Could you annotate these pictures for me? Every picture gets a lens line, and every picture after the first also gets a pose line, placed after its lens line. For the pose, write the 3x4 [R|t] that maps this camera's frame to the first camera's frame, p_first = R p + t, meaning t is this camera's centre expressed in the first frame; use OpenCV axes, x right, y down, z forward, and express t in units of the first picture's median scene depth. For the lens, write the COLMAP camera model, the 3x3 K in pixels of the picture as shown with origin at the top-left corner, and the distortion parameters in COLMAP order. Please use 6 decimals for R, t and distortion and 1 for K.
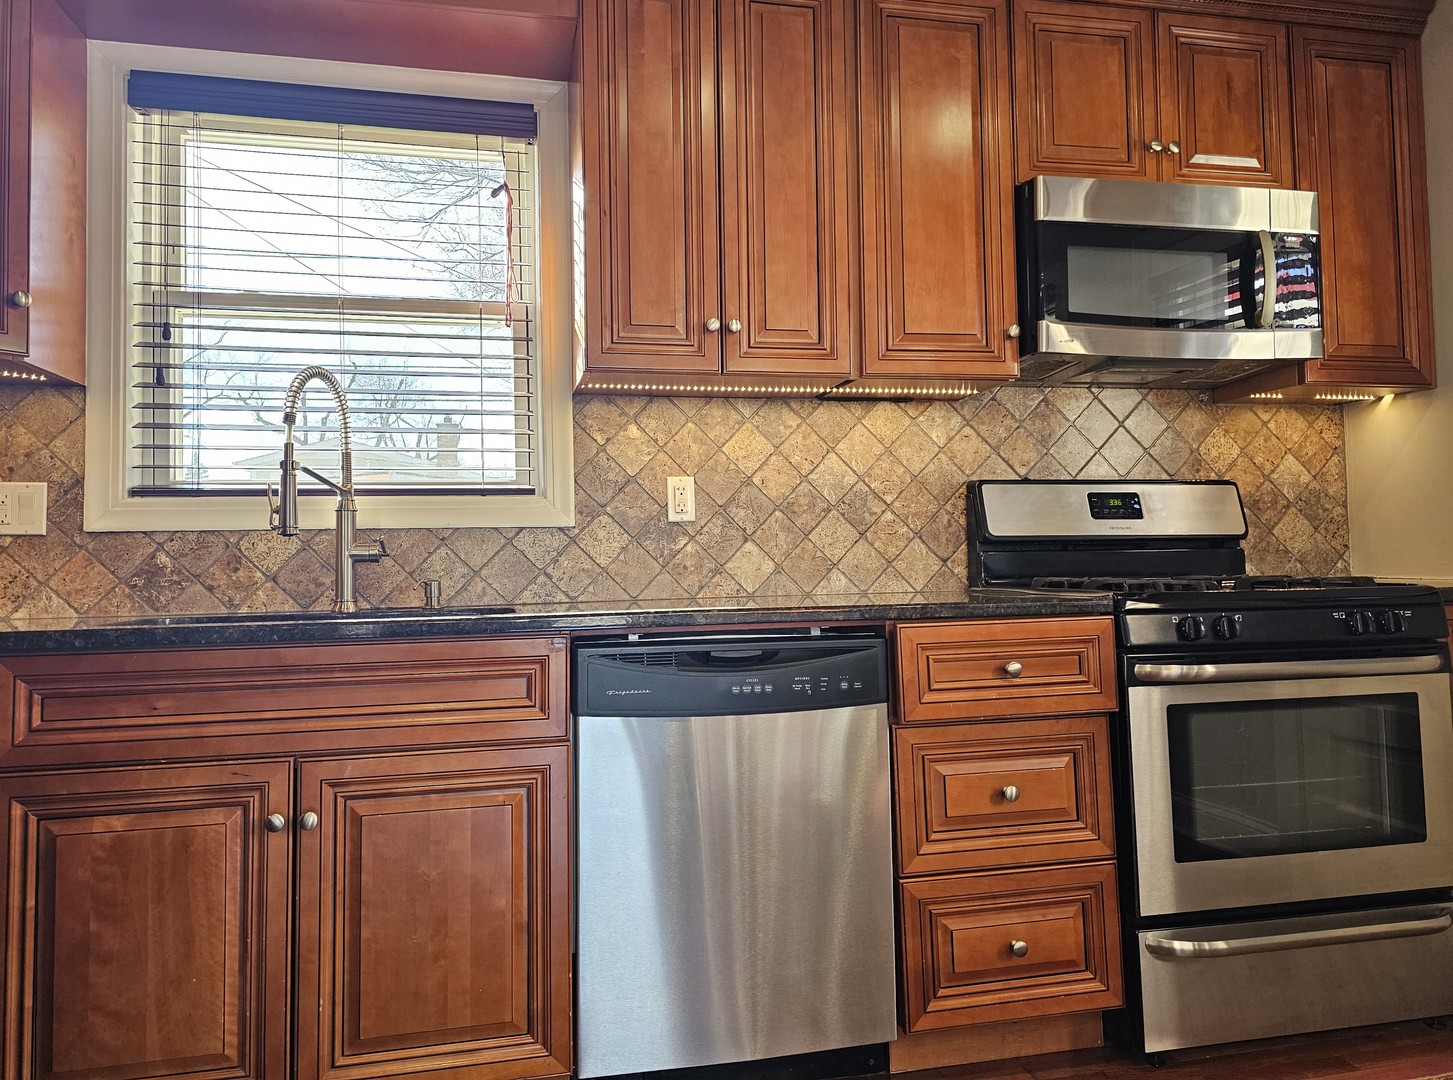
lens RADIAL K [[988.5, 0, 700.6], [0, 988.5, 506.0], [0, 0, 1]] dist [0.057064, -0.031855]
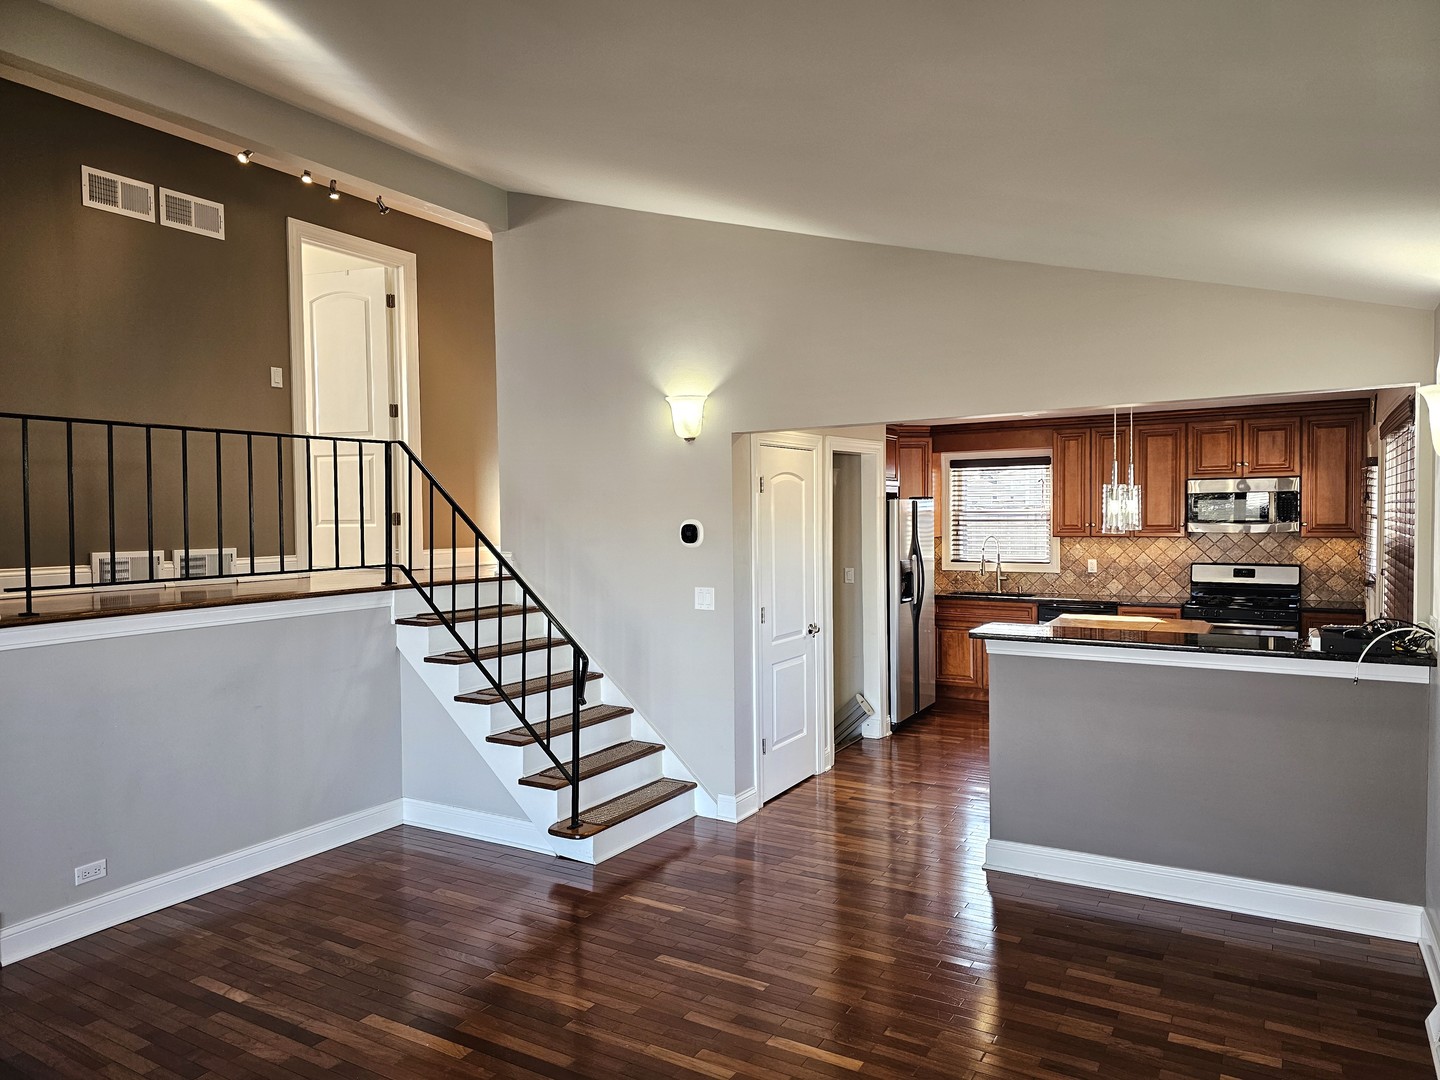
lens RADIAL K [[979.7, 0, 712.2], [0, 979.7, 537.8], [0, 0, 1]] dist [0.057064, -0.031855]
pose [[0.733826, 0.025870, -0.678844, 1.424682], [0.033598, 0.996670, 0.074301, -0.430464], [0.678506, -0.077332, 0.730513, -2.562807]]
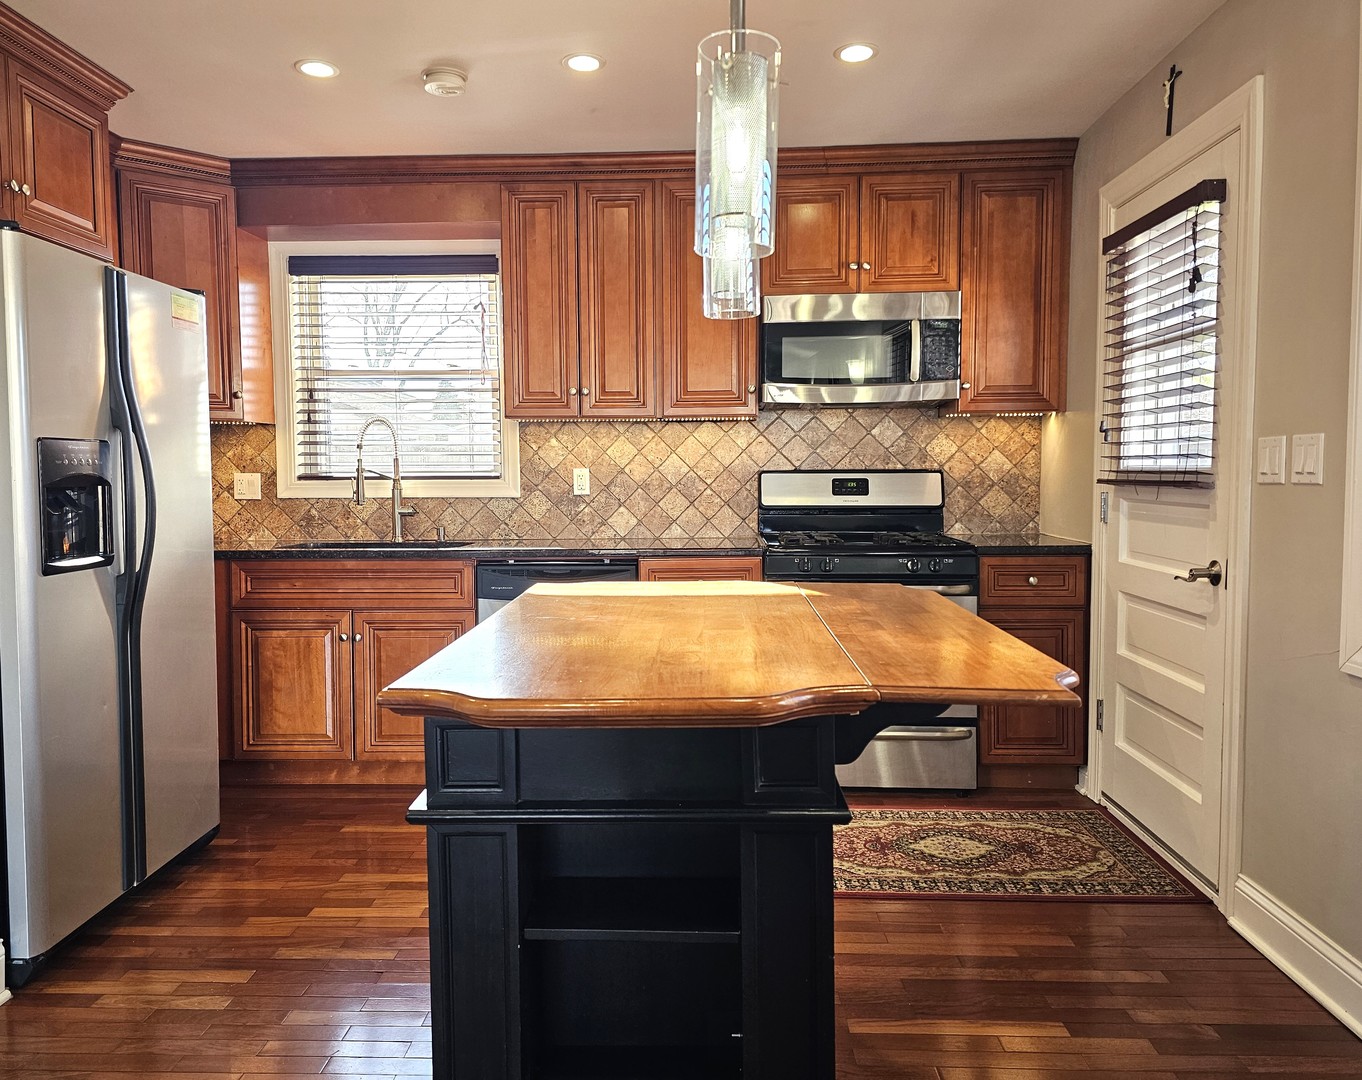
lens RADIAL K [[999.5, 0, 661.7], [0, 999.5, 517.5], [0, 0, 1]] dist [0.087397, -0.000185]
pose [[0.965595, 0.022368, -0.259087, 0.602928], [0.004125, 0.994851, 0.101263, -0.127832], [0.260018, -0.098848, 0.960531, -0.688001]]
